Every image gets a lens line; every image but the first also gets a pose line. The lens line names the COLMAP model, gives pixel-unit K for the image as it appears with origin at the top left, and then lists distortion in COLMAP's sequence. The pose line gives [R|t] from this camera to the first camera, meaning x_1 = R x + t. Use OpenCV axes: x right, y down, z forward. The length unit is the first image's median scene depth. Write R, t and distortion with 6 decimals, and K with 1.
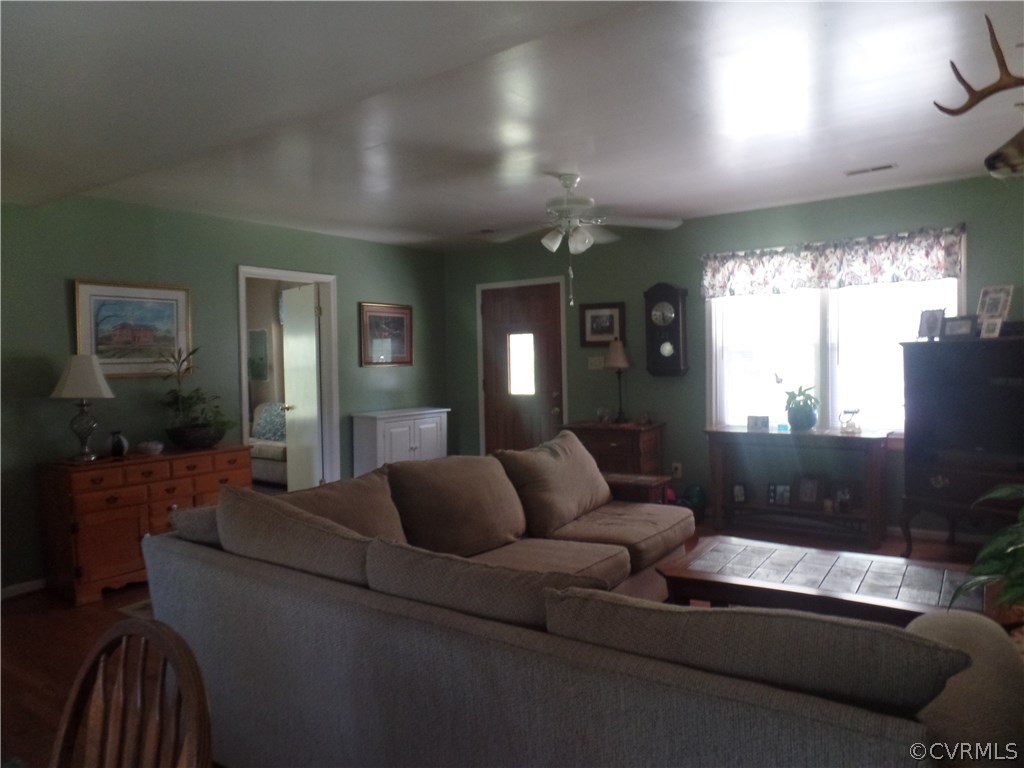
lens RADIAL K [[705.3, 0, 512.0], [0, 705.3, 384.0], [0, 0, 1]] dist [0.024791, 0.000969]
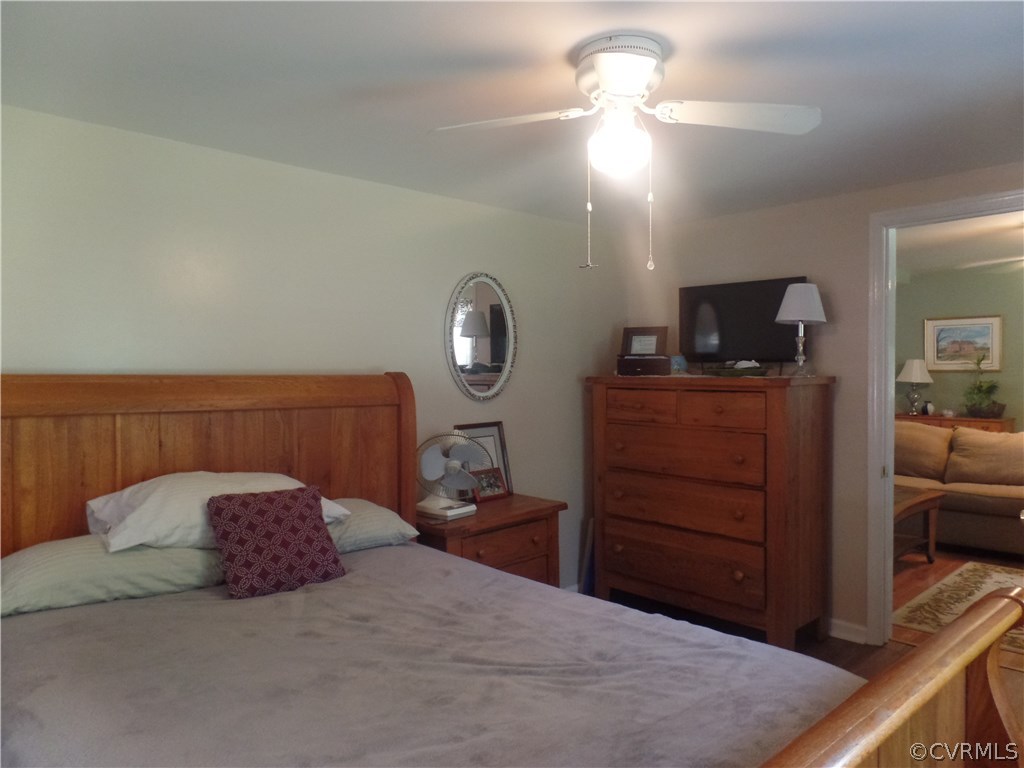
lens RADIAL K [[705.3, 0, 512.0], [0, 705.3, 384.0], [0, 0, 1]] dist [0.024791, 0.000969]
pose [[-0.214786, 0.038788, -0.975891, 1.375825], [-0.029871, 0.998483, 0.046260, -0.028175], [0.976204, 0.039087, -0.213302, 0.328055]]
